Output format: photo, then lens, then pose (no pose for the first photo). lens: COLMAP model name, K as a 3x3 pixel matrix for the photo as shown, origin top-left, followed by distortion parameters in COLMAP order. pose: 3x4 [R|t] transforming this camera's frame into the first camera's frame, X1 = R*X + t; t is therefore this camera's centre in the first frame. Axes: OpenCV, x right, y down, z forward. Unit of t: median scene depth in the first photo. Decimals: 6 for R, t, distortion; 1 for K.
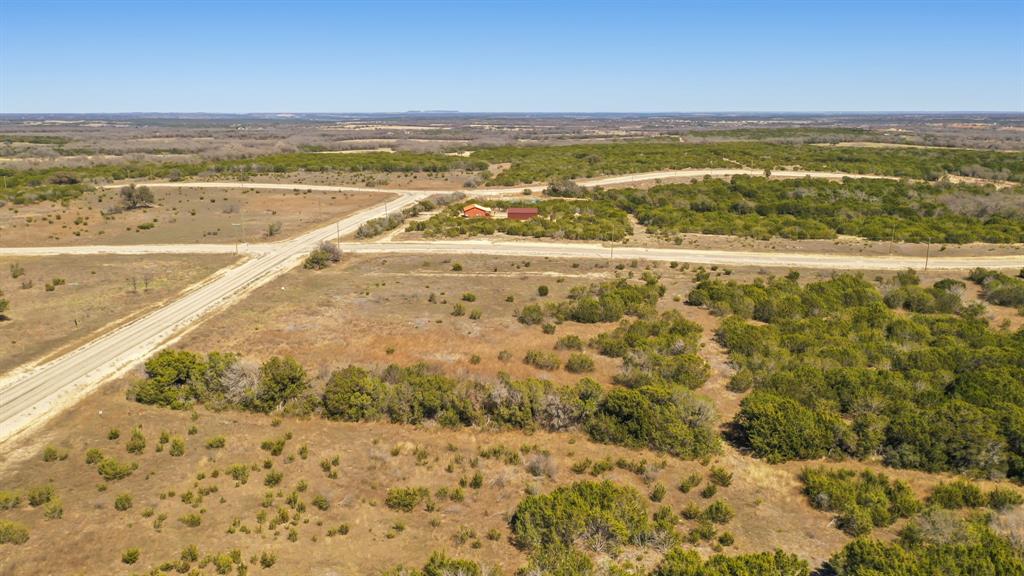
lens RADIAL K [[839.5, 0, 512.0], [0, 839.5, 288.0], [0, 0, 1]] dist [0.003485, -0.003809]
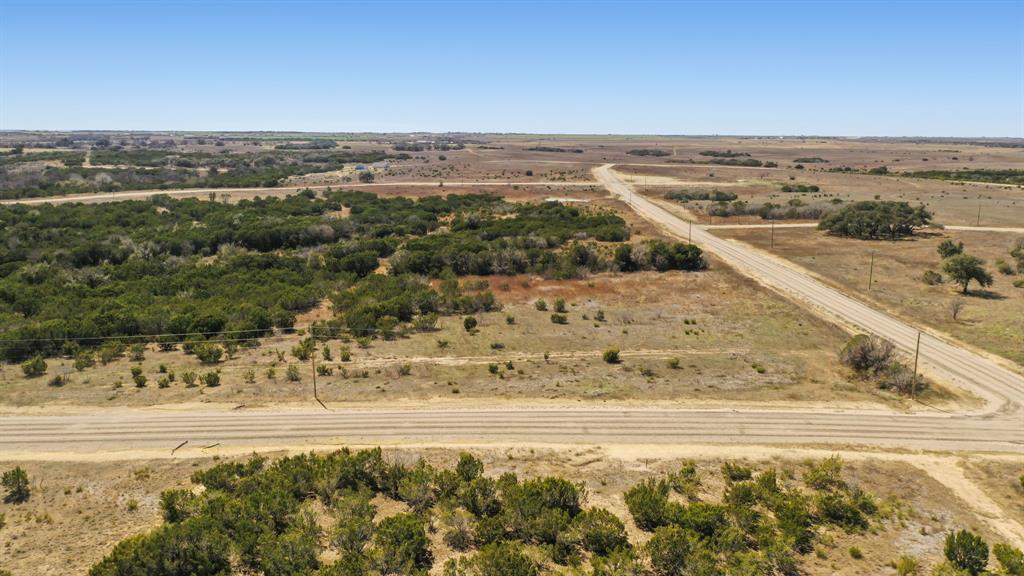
lens RADIAL K [[803.7, 0, 509.7], [0, 803.7, 284.9], [0, 0, 1]] dist [0.004722, 0.000626]
pose [[-0.998084, 0.005056, -0.061668, 0.031208], [-0.019298, 0.921505, 0.387887, -0.217970], [0.058789, 0.388334, -0.919641, 1.131140]]
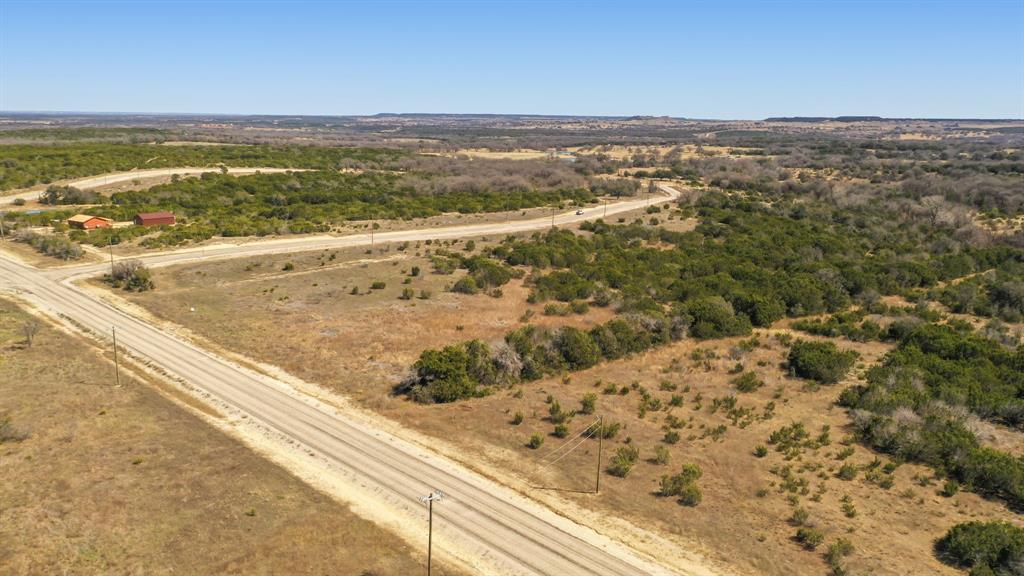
lens RADIAL K [[814.0, 0, 512.0], [0, 814.0, 288.0], [0, 0, 1]] dist [0.002788, 0.004917]
pose [[0.645064, -0.148922, 0.749477, -0.469221], [0.144725, 0.986883, 0.071532, -0.022778], [-0.750298, 0.062325, 0.658155, 0.128197]]
